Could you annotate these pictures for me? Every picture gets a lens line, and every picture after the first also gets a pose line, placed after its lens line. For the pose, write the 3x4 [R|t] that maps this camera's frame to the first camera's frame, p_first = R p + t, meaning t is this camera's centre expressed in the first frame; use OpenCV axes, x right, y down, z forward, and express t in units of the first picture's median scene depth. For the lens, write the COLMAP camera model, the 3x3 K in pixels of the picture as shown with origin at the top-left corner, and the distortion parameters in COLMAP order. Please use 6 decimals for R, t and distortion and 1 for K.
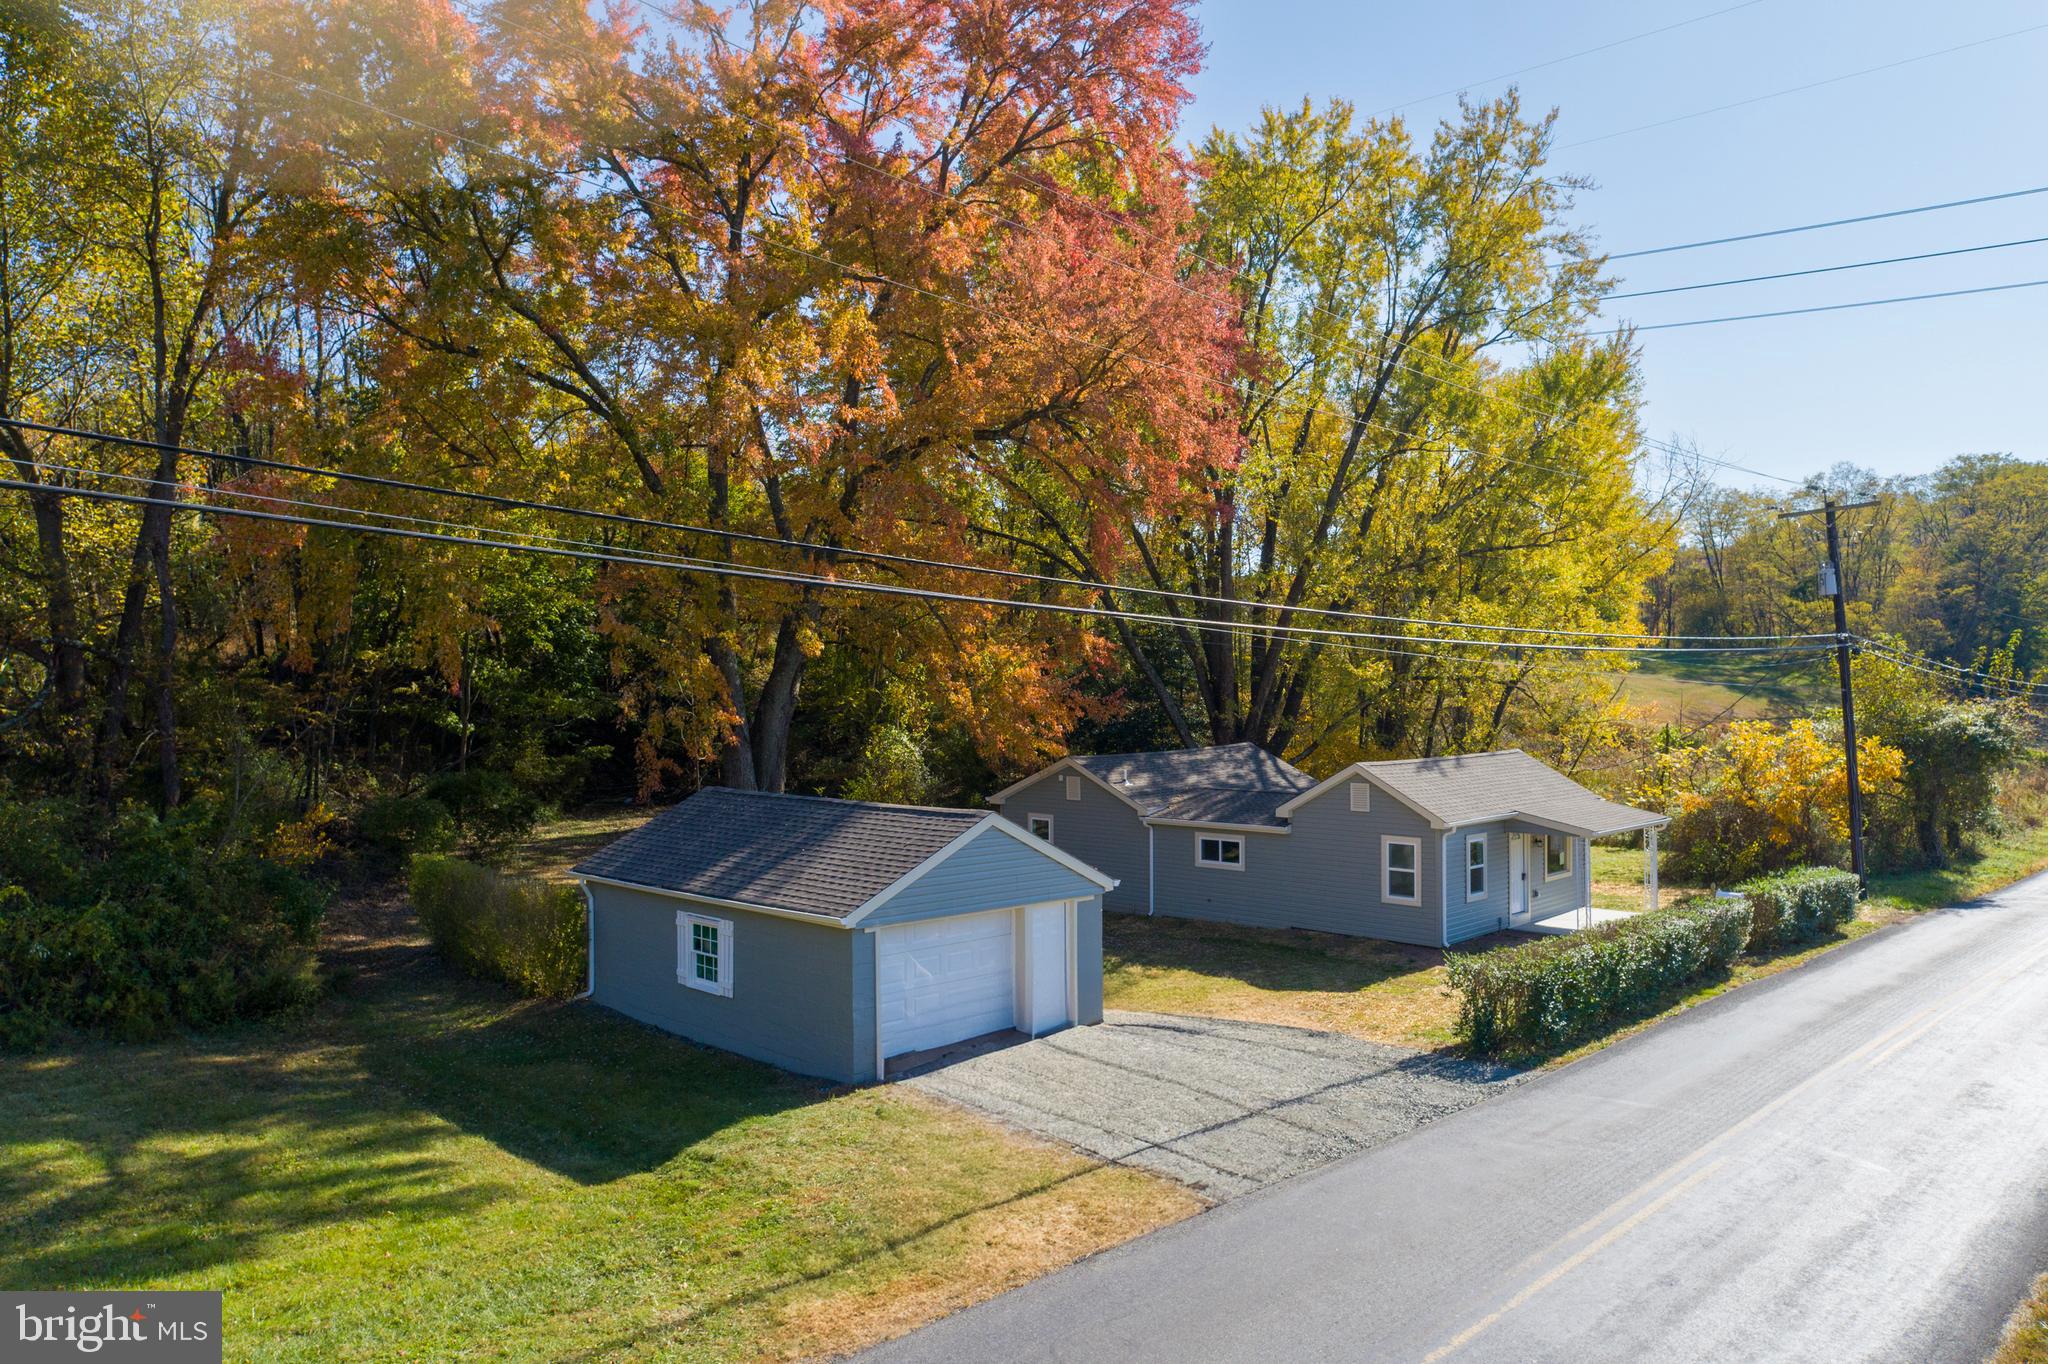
lens RADIAL K [[1444.4, 0, 1024.0], [0, 1444.4, 682.0], [0, 0, 1]] dist [-0.008584, 0.018714]
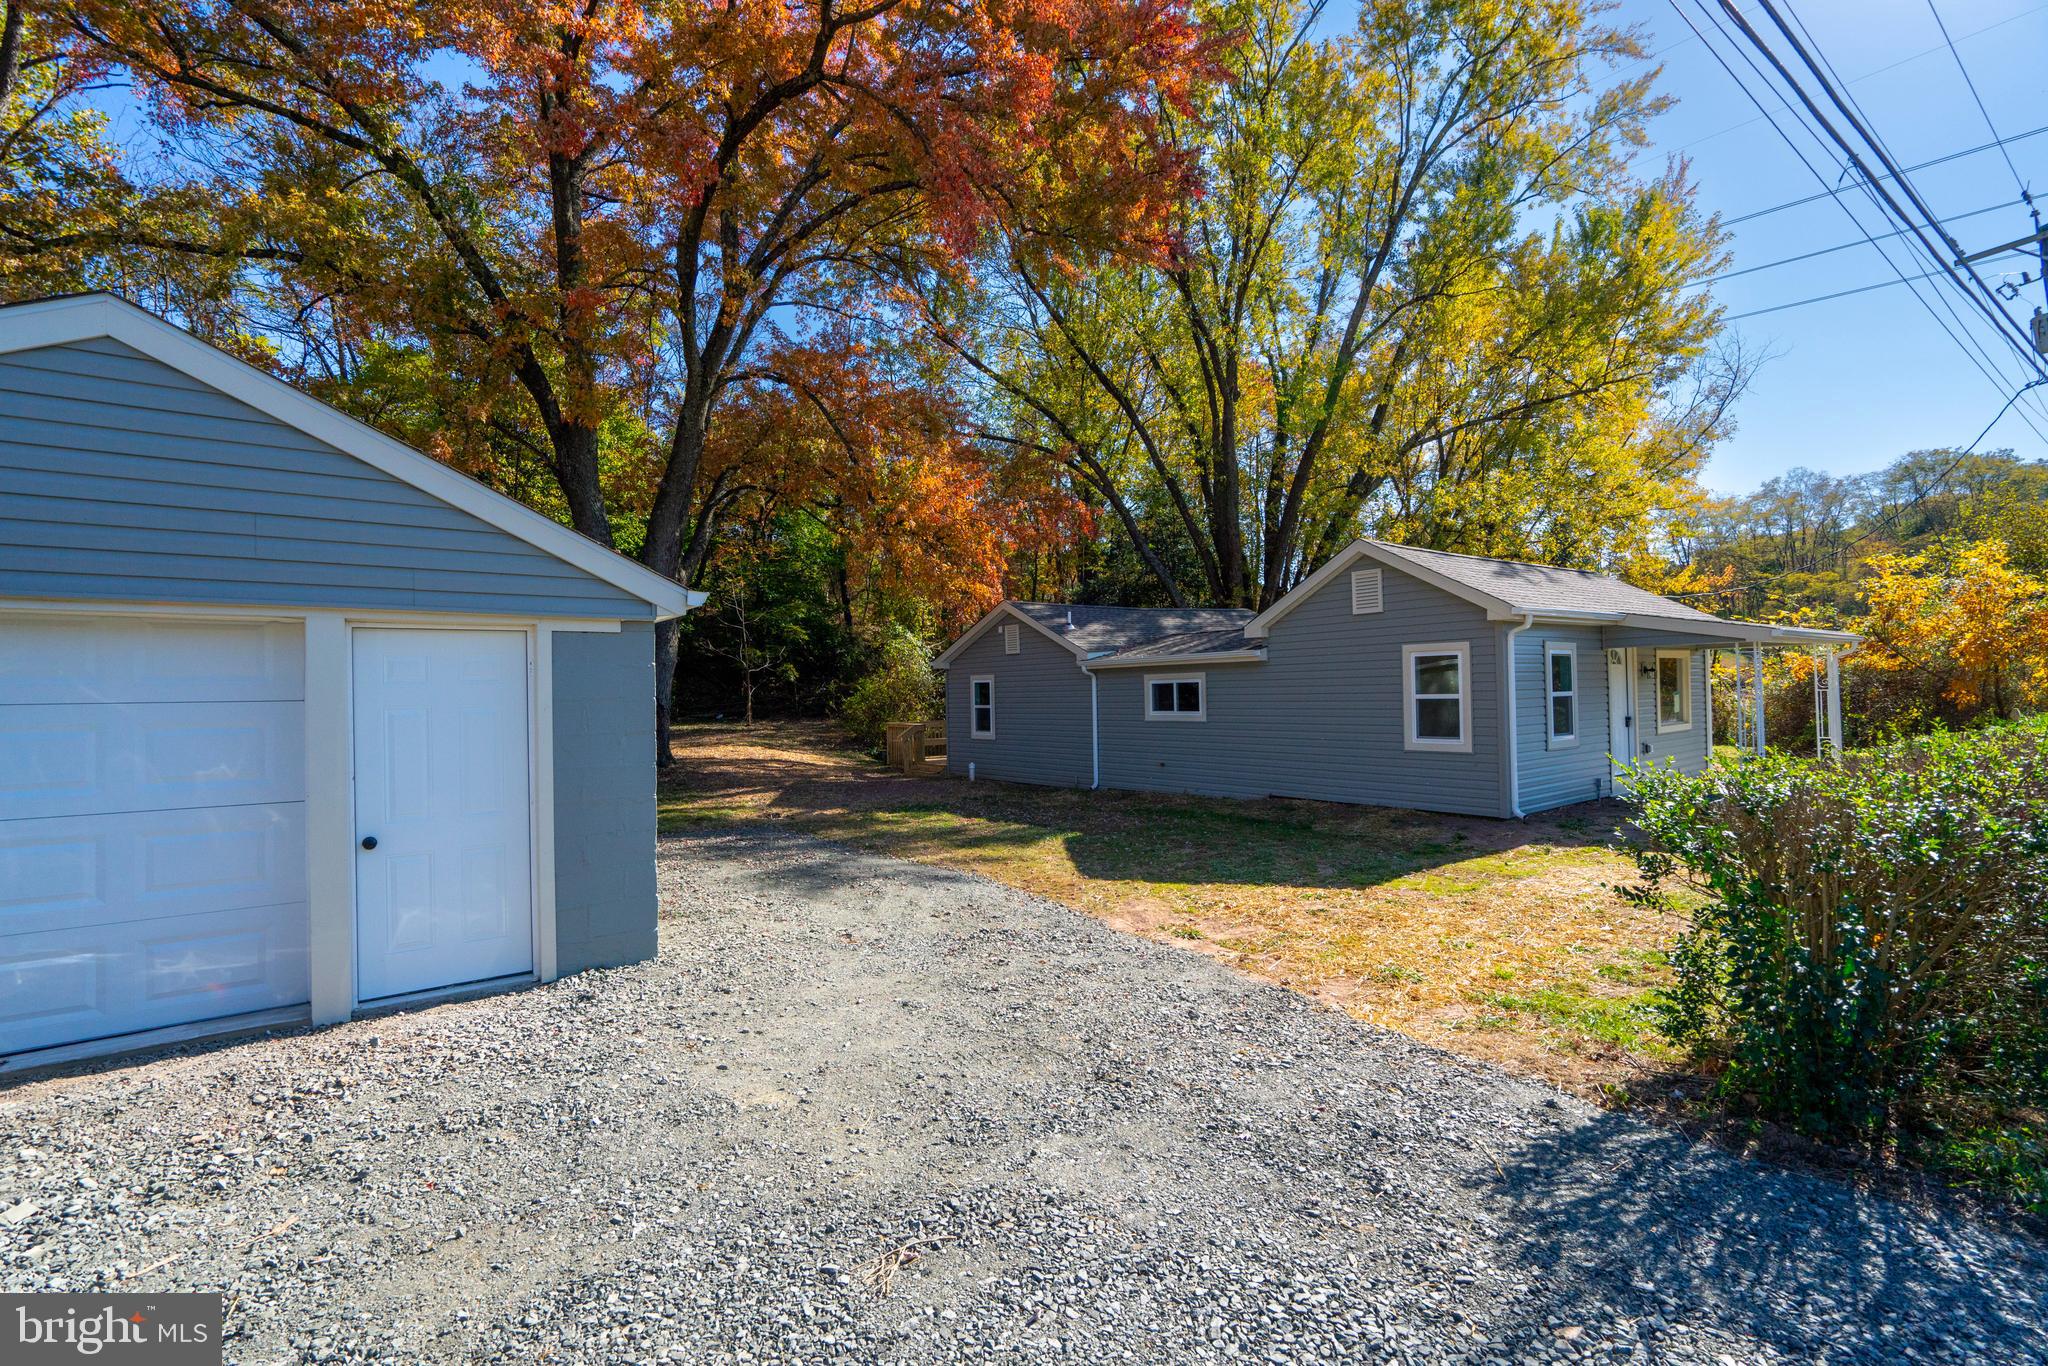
lens RADIAL K [[954.2, 0, 1006.7], [0, 954.2, 673.8], [0, 0, 1]] dist [-0.002690, 0.001444]
pose [[0.988219, -0.016562, -0.152145, 0.138505], [0.014948, 0.999819, -0.011751, 0.121362], [0.152312, 0.009338, 0.988288, 0.556017]]
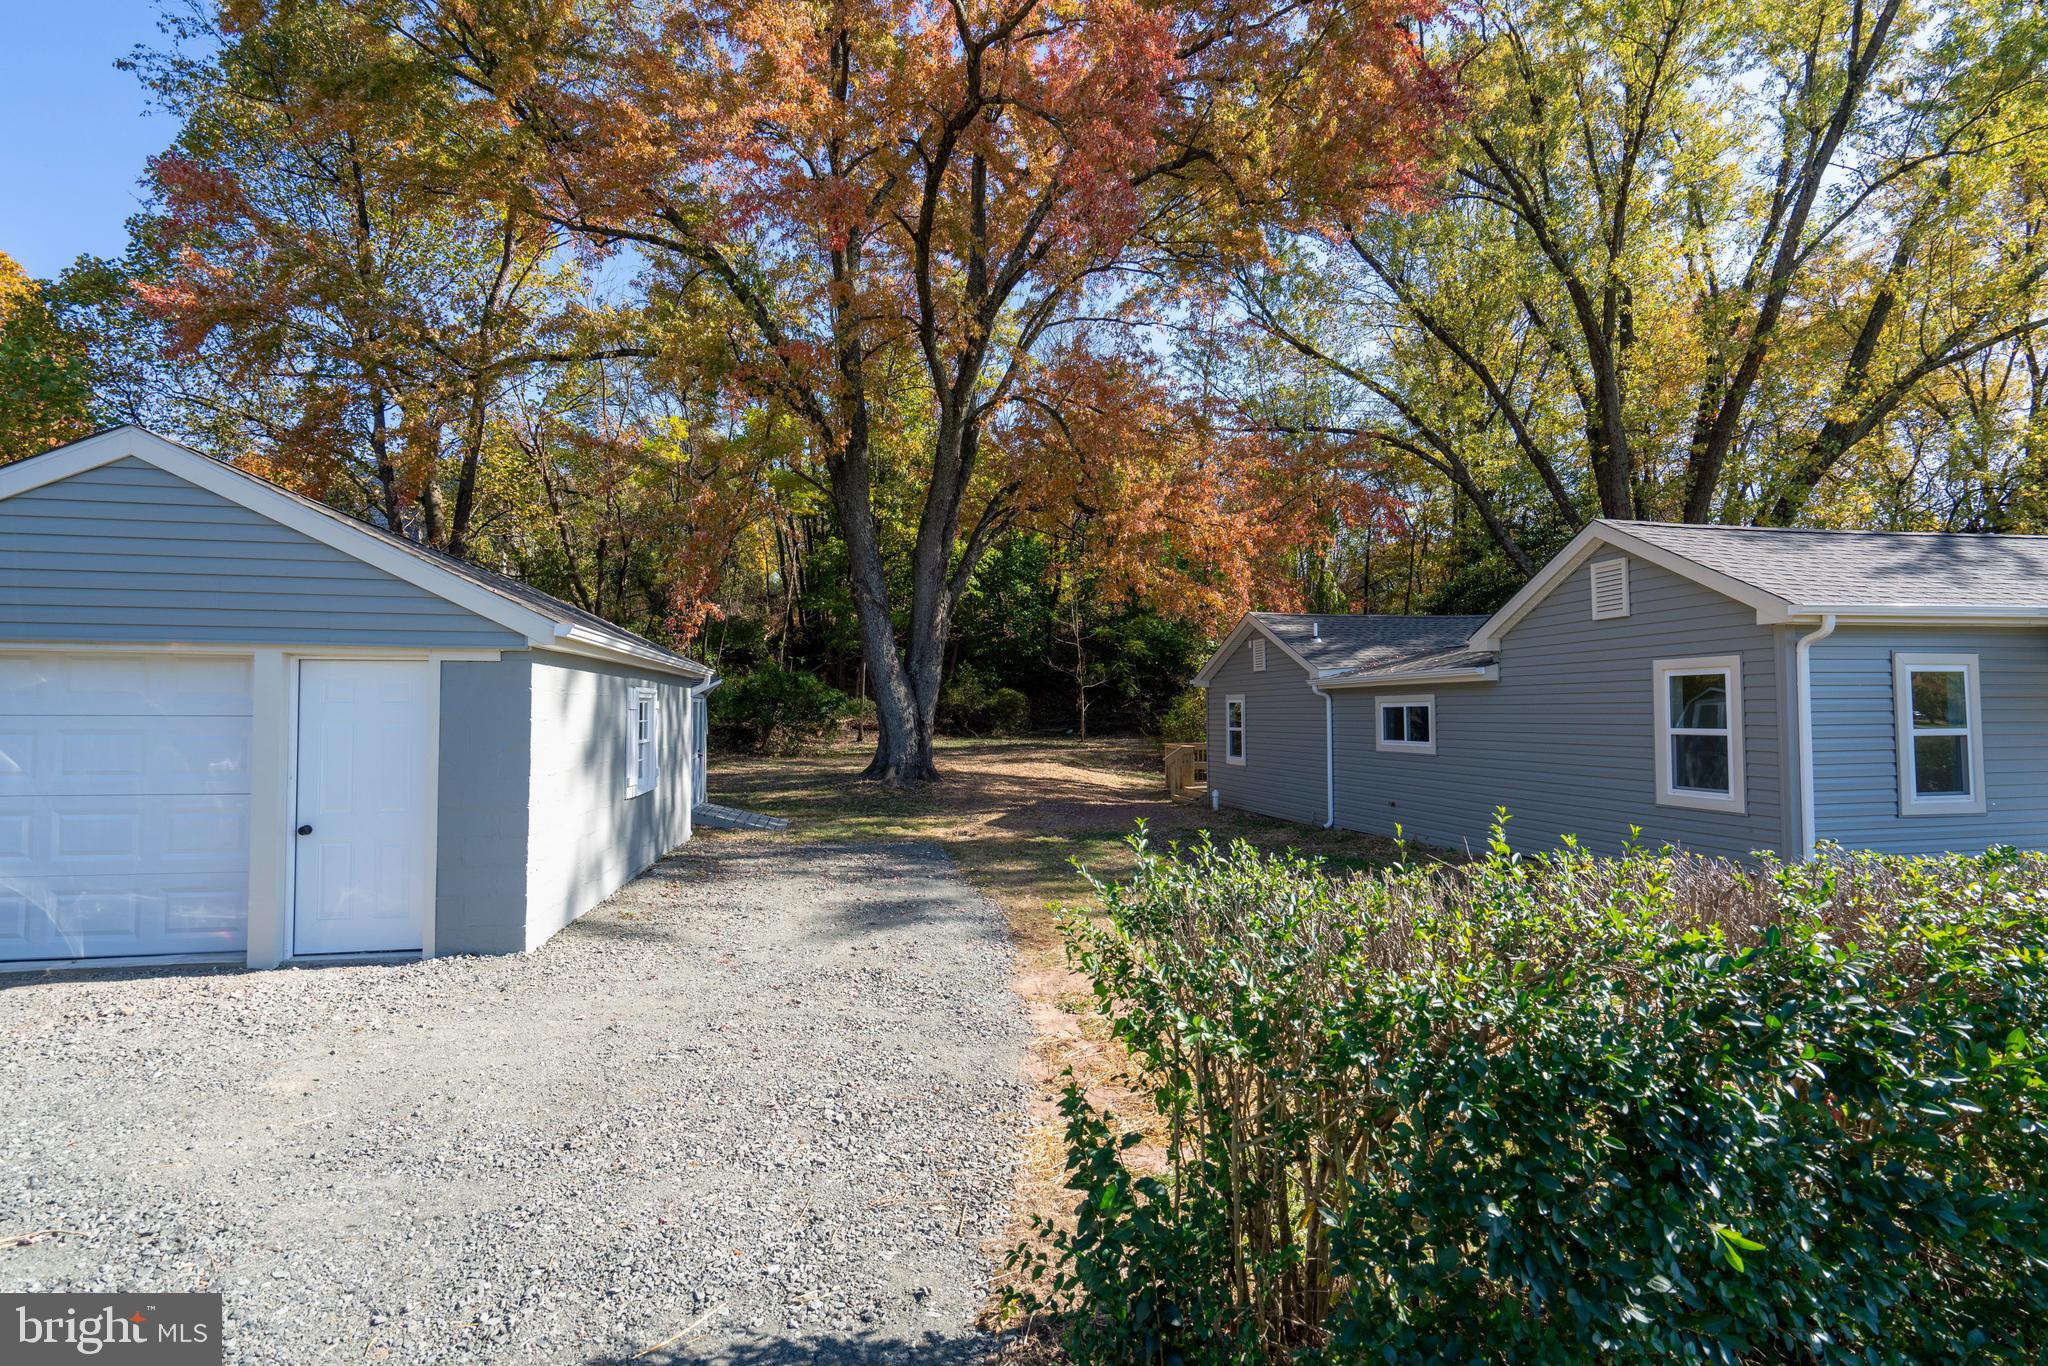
lens RADIAL K [[973.1, 0, 976.0], [0, 973.1, 681.0], [0, 0, 1]] dist [-0.033236, 0.021421]
pose [[0.815714, -0.016418, -0.578223, 0.249361], [0.002862, 0.999699, -0.024348, 0.119943], [0.578449, 0.018206, 0.815516, 0.617075]]
